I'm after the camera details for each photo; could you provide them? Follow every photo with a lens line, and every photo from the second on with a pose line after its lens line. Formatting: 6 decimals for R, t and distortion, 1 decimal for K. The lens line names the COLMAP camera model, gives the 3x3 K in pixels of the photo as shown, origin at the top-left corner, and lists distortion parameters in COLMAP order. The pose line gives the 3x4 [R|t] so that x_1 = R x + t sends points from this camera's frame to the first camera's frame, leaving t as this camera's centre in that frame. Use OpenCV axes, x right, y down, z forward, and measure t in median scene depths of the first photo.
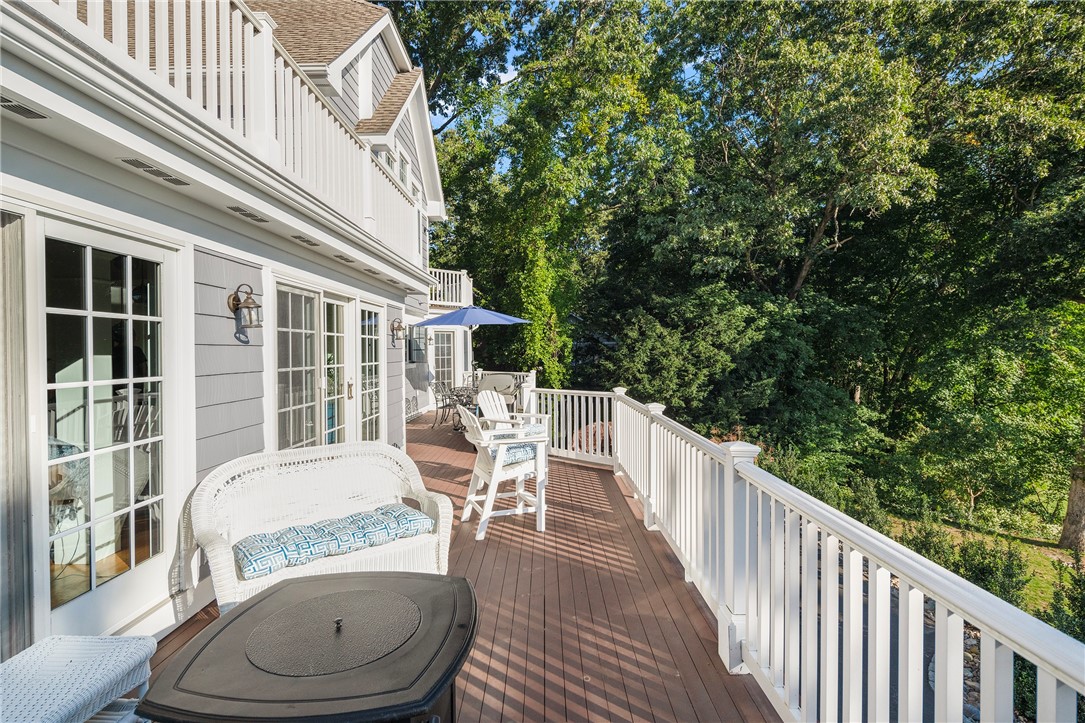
lens RADIAL K [[539.6, 0, 551.3], [0, 539.6, 359.2], [0, 0, 1]] dist [0.004489, -0.004280]
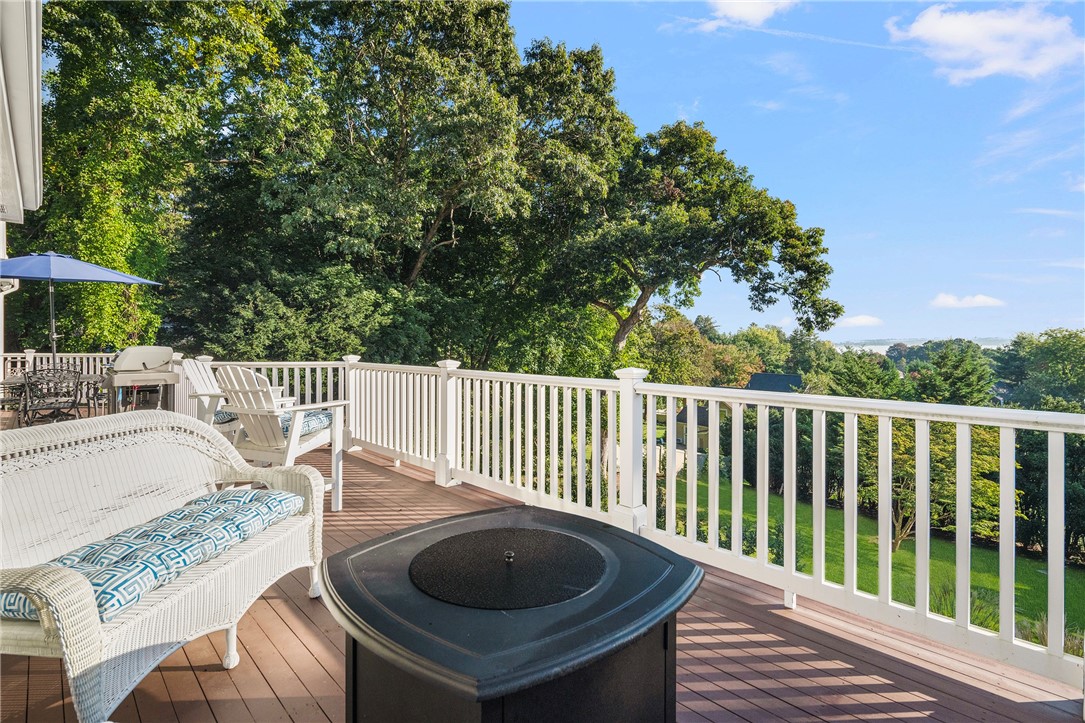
lens RADIAL K [[539.6, 0, 557.5], [0, 539.6, 346.7], [0, 0, 1]] dist [0.004489, -0.004280]
pose [[0.716968, 0.001916, 0.697103, -0.108646], [0.005902, 0.999944, -0.008819, 0.019825], [-0.697081, 0.010437, 0.716917, 0.040815]]
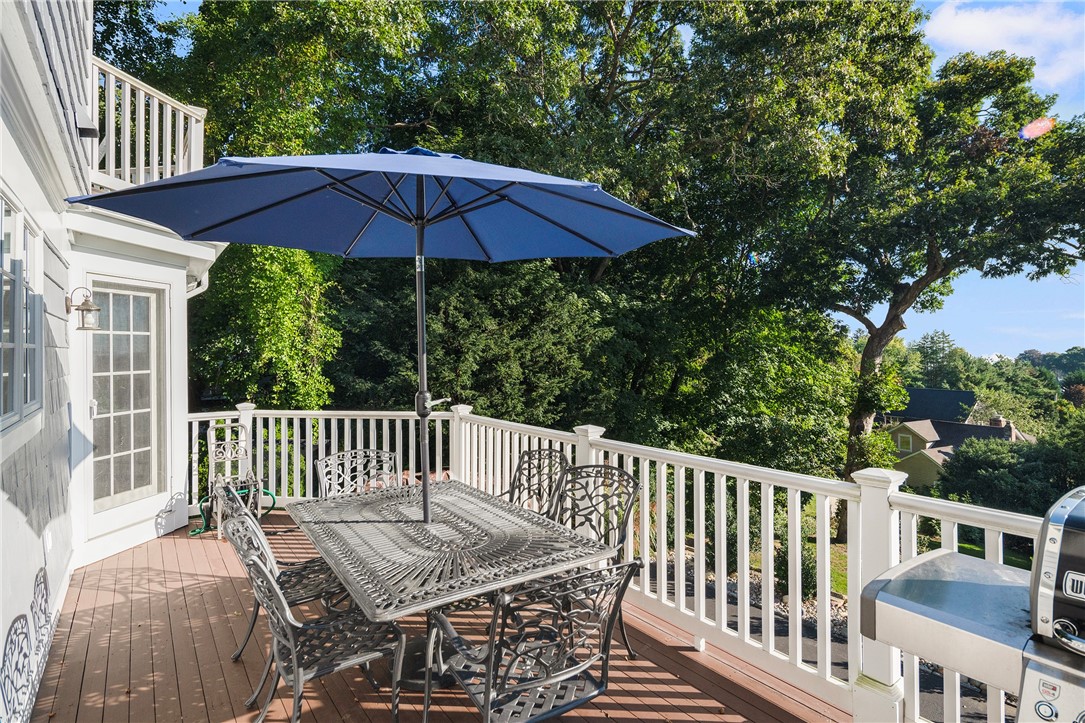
lens RADIAL K [[539.6, 0, 540.3], [0, 539.6, 354.7], [0, 0, 1]] dist [0.004489, -0.004280]
pose [[0.794943, -0.003130, 0.606676, -0.159895], [0.013536, 0.999829, -0.012578, -0.005416], [-0.606533, 0.018211, 0.794850, 0.500217]]
